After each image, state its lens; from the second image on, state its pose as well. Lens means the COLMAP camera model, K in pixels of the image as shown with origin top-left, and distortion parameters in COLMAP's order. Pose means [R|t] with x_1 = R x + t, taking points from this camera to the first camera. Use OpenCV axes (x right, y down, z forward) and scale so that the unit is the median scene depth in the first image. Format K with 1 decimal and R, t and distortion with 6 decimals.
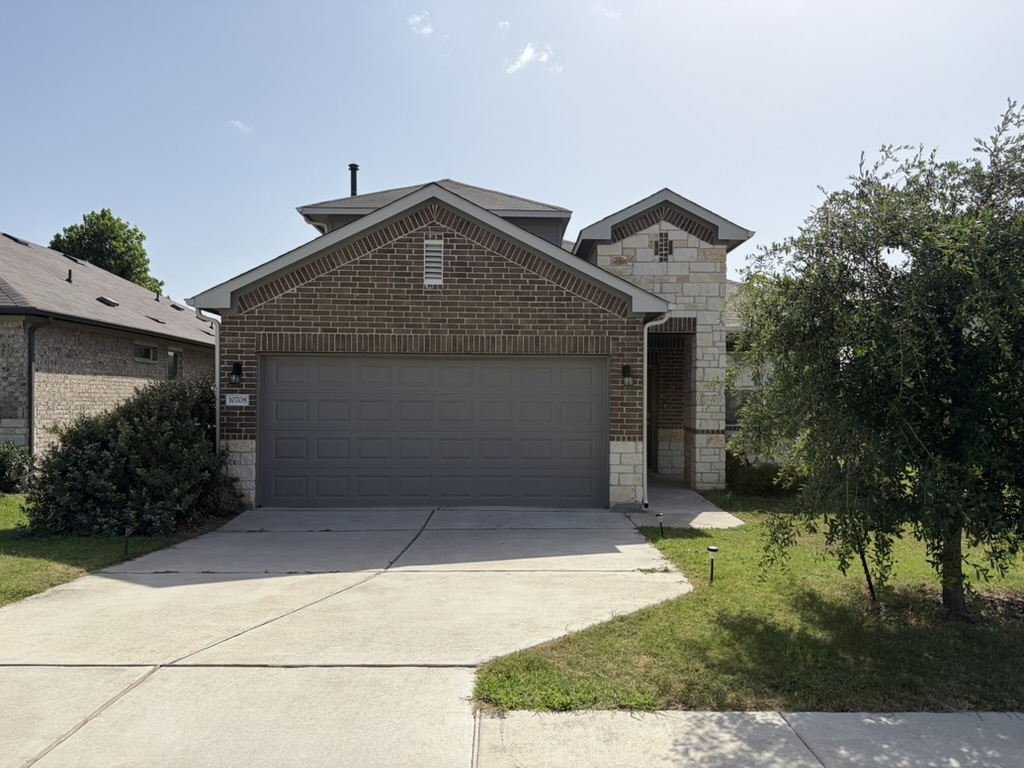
lens RADIAL K [[775.0, 0, 510.8], [0, 775.0, 387.9], [0, 0, 1]] dist [0.045361, -0.049858]
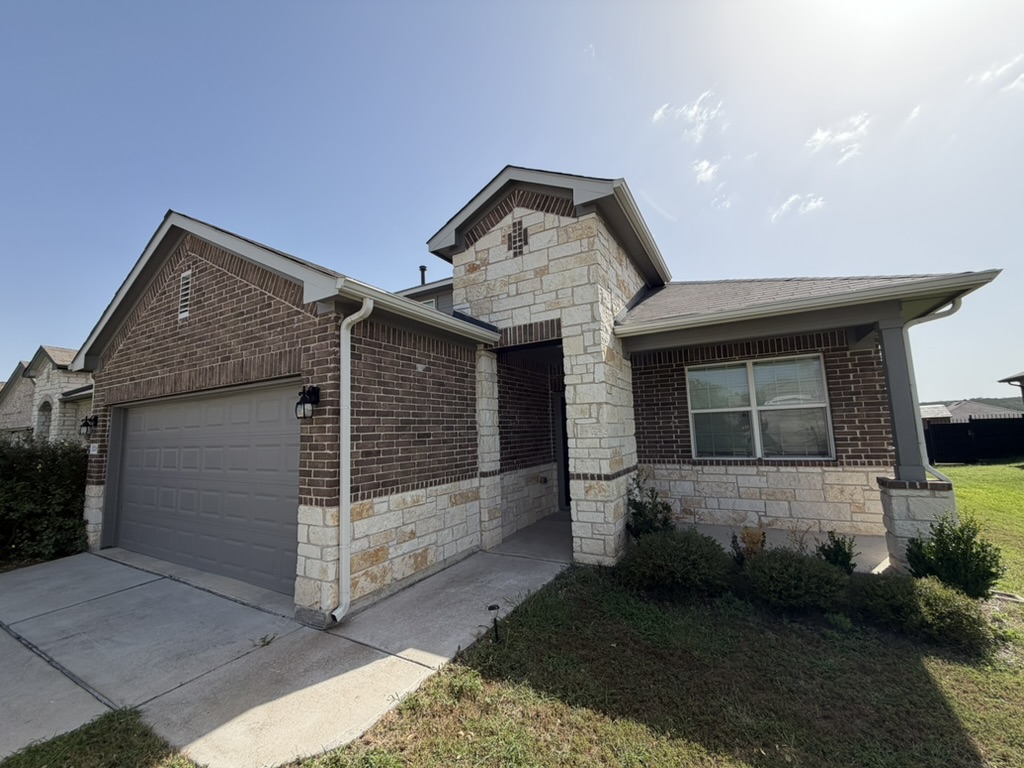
lens RADIAL K [[408.4, 0, 508.1], [0, 408.4, 383.8], [0, 0, 1]] dist [-0.001559, 0.000418]
pose [[0.866811, -0.092416, -0.489997, 0.378898], [0.045394, 0.993220, -0.107024, 0.010210], [0.496566, 0.070527, 0.865129, 0.646123]]
